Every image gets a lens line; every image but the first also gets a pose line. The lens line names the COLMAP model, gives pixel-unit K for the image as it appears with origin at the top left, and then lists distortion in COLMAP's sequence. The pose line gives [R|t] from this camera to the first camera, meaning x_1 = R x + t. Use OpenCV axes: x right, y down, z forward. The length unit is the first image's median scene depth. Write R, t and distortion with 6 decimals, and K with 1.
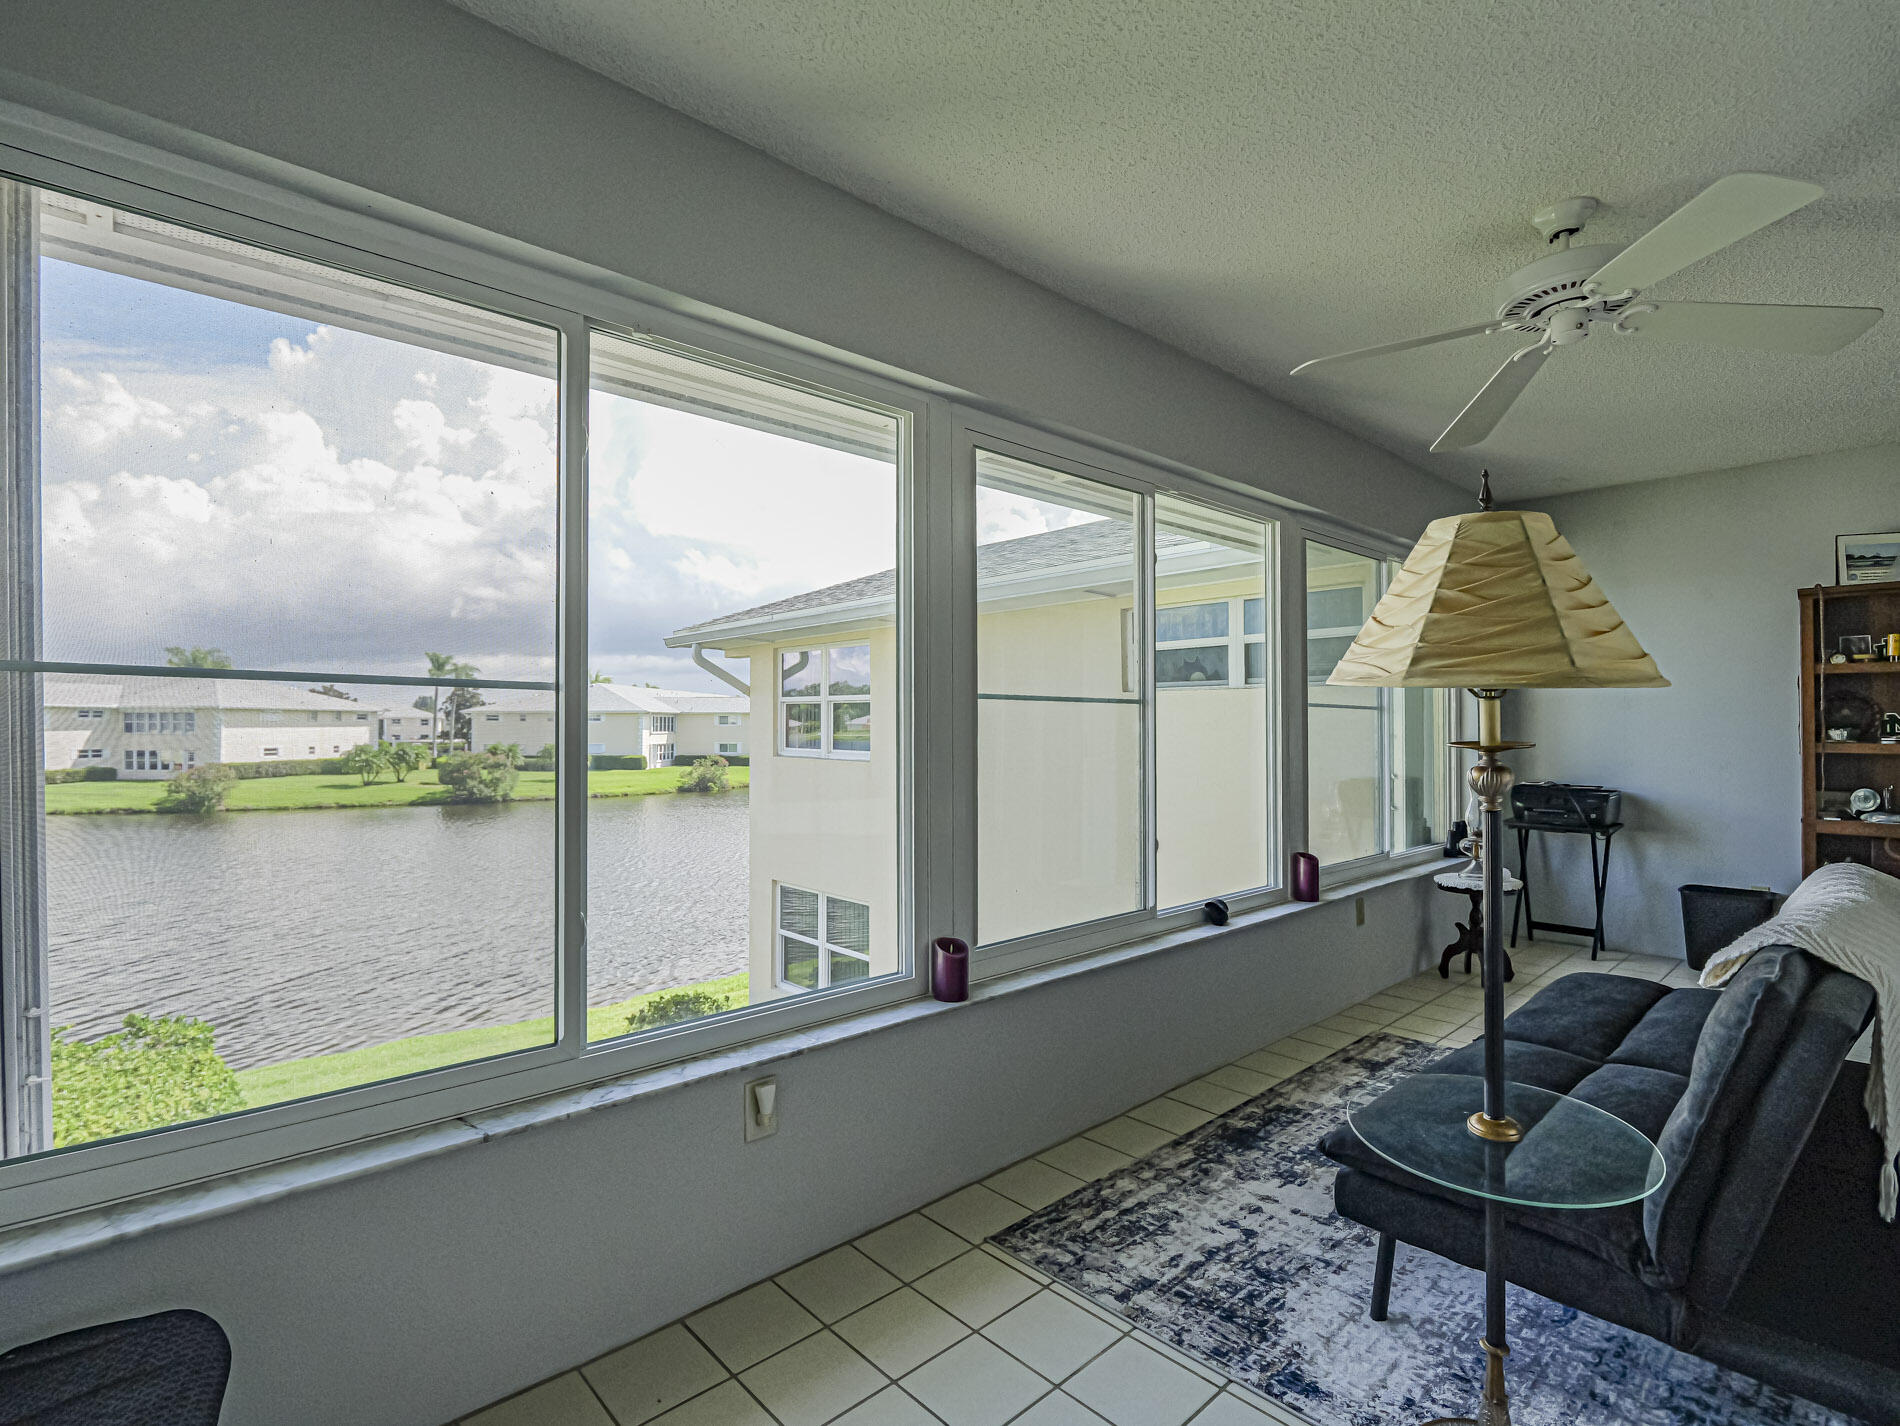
lens RADIAL K [[912.5, 0, 936.6], [0, 912.5, 707.4], [0, 0, 1]] dist [-0.014512, -0.001024]
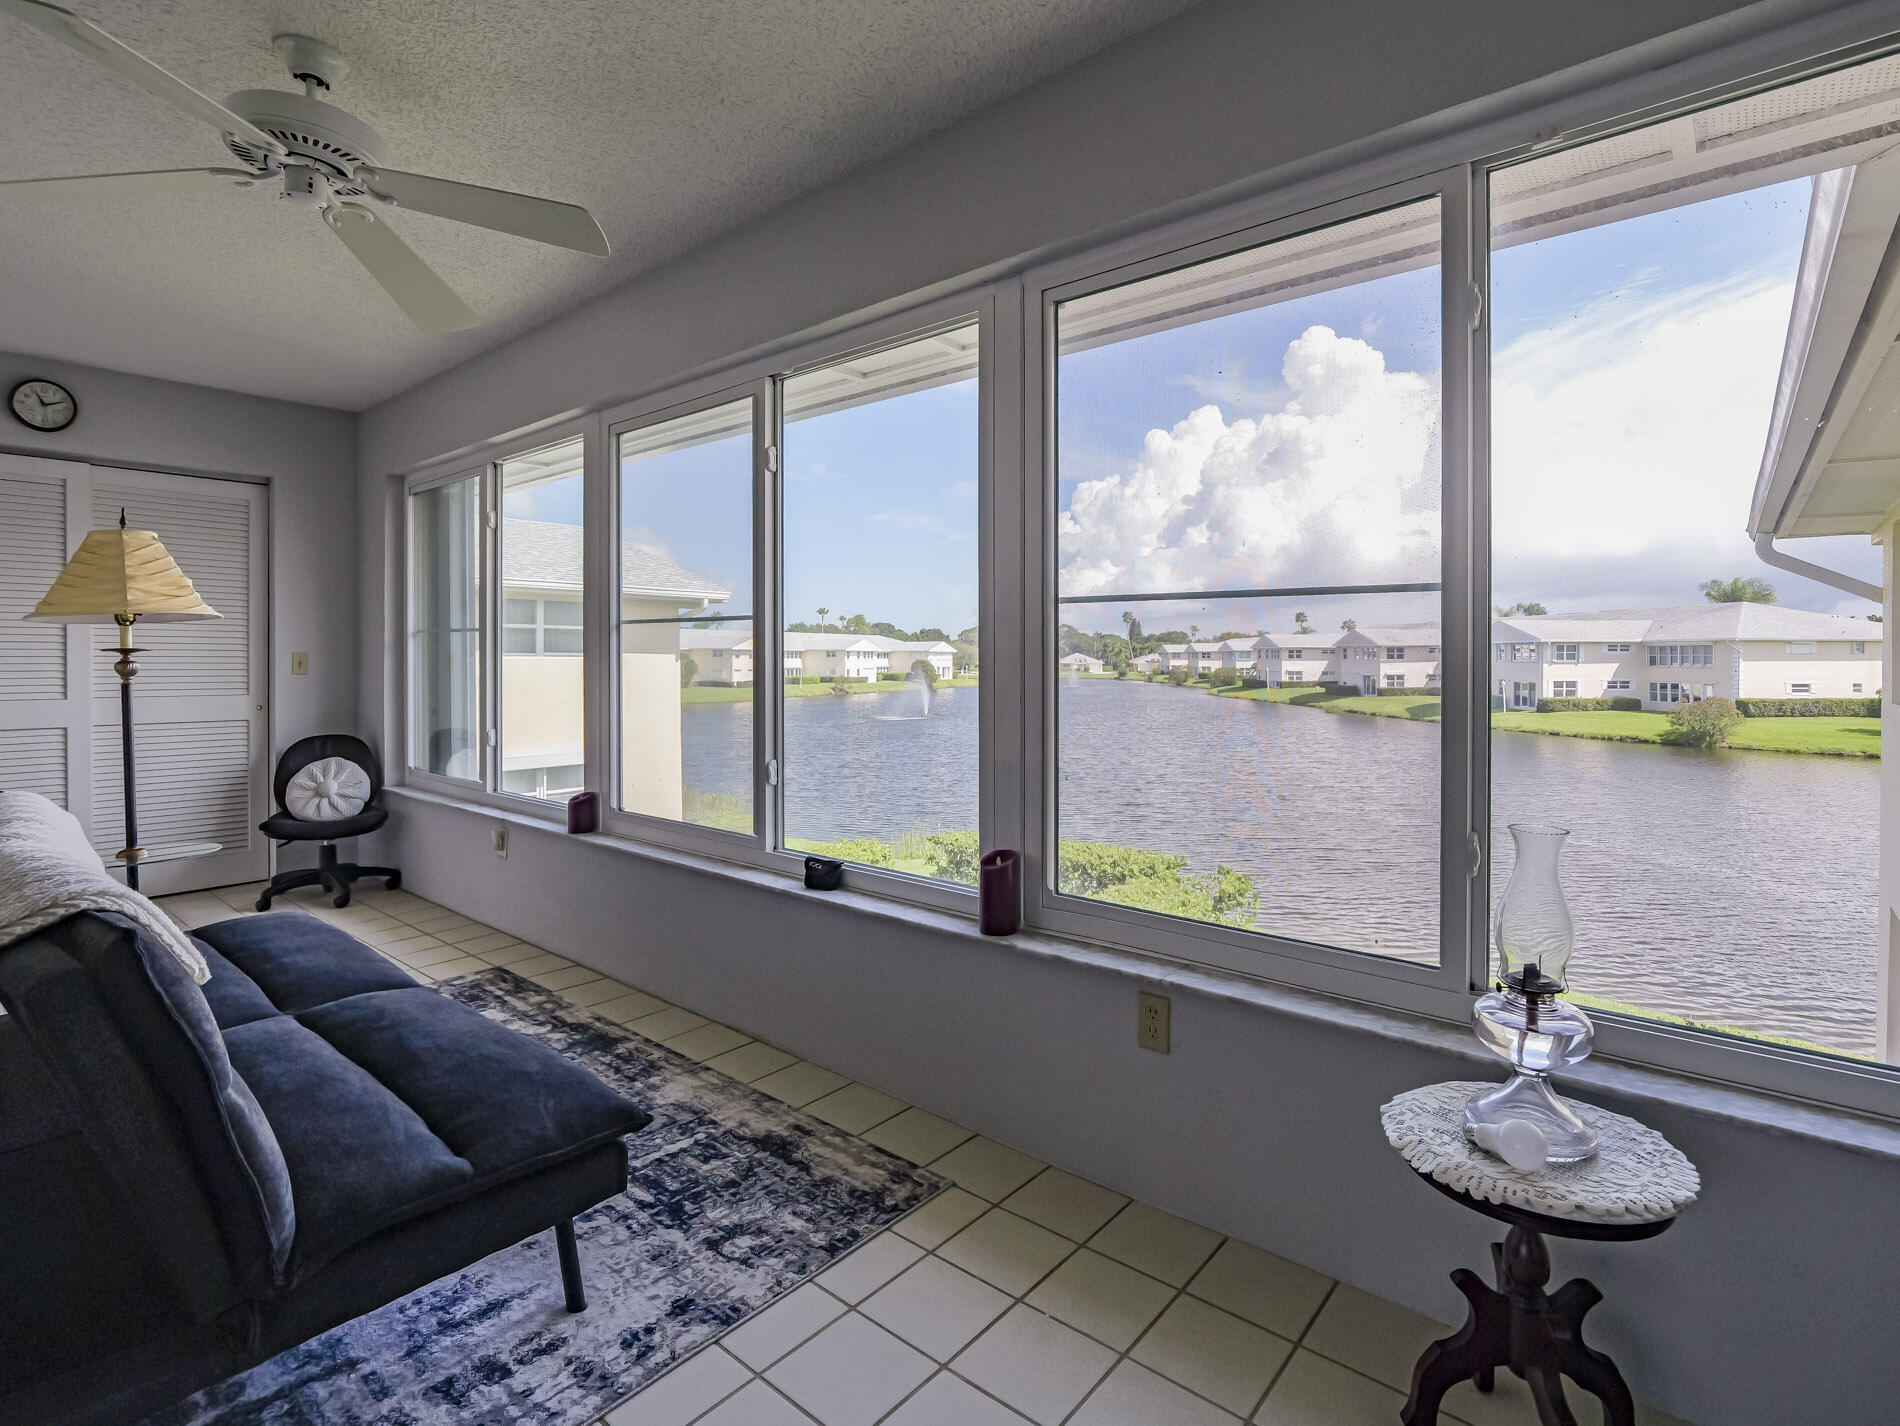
lens RADIAL K [[937.4, 0, 950.0], [0, 937.4, 713.0], [0, 0, 1]] dist [-0.001024, -0.000982]
pose [[0.130230, 0.057014, -0.989843, 0.077415], [0.020015, 0.997991, 0.060116, 0.002041], [0.991282, -0.027640, 0.128827, 0.068867]]
